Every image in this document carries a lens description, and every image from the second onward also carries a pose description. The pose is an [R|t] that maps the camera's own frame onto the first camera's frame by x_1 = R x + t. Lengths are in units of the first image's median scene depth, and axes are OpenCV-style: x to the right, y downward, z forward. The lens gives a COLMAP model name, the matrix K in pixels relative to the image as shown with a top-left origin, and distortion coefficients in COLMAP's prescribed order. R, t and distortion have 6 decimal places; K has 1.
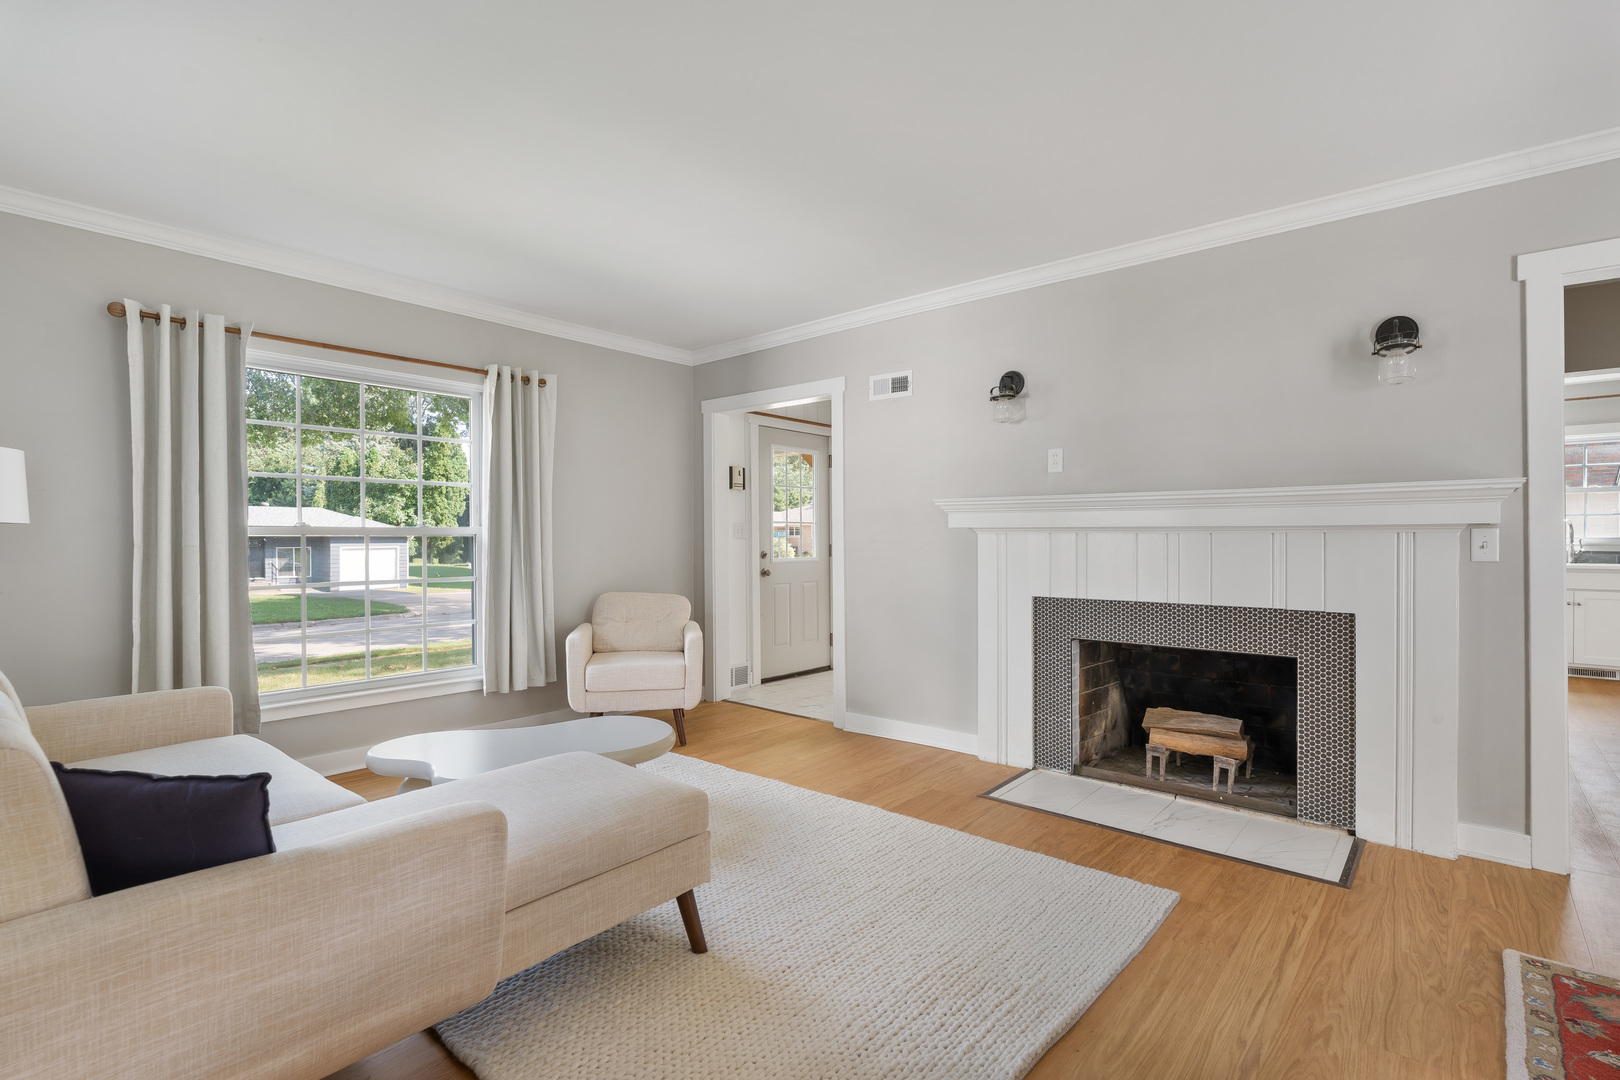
lens RADIAL K [[752.5, 0, 812.9], [0, 752.5, 559.7], [0, 0, 1]] dist [-0.000224, -0.000349]
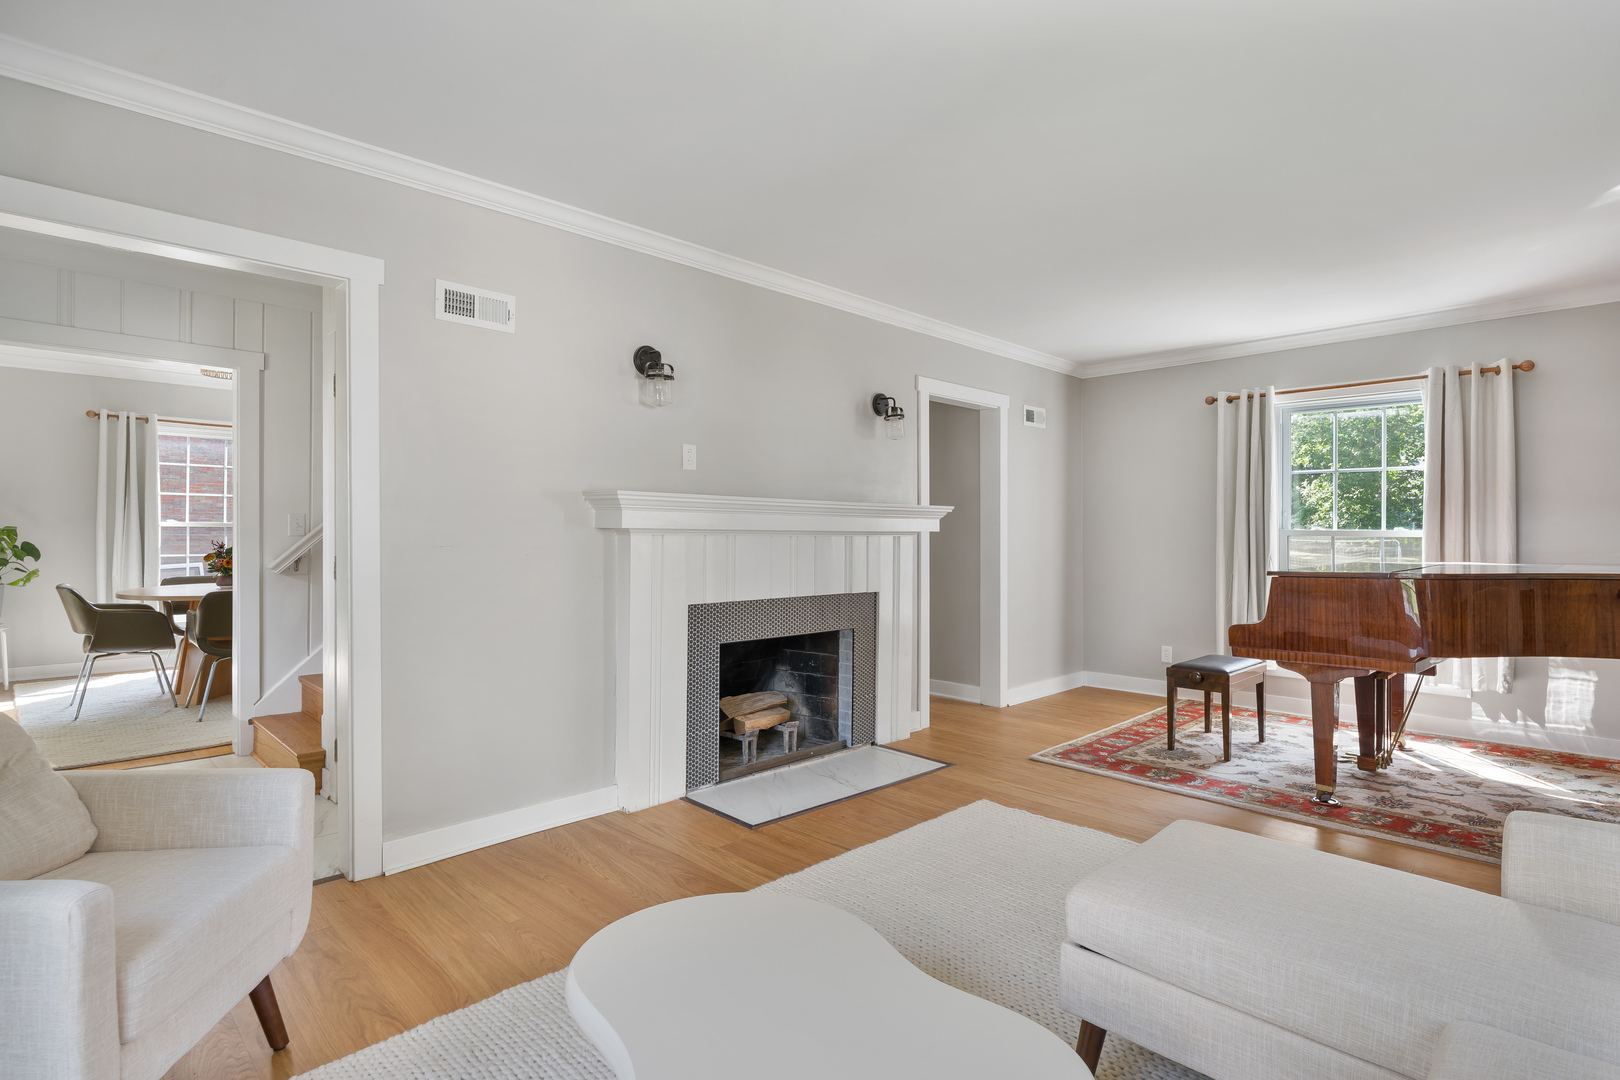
lens RADIAL K [[814.1, 0, 807.2], [0, 814.1, 531.0], [0, 0, 1]] dist [-0.008157, -0.000918]
pose [[0.088876, 0.003738, 0.996036, -0.674377], [0.017964, 0.999824, -0.005355, -0.031758], [-0.995881, 0.018369, 0.088794, 0.769638]]
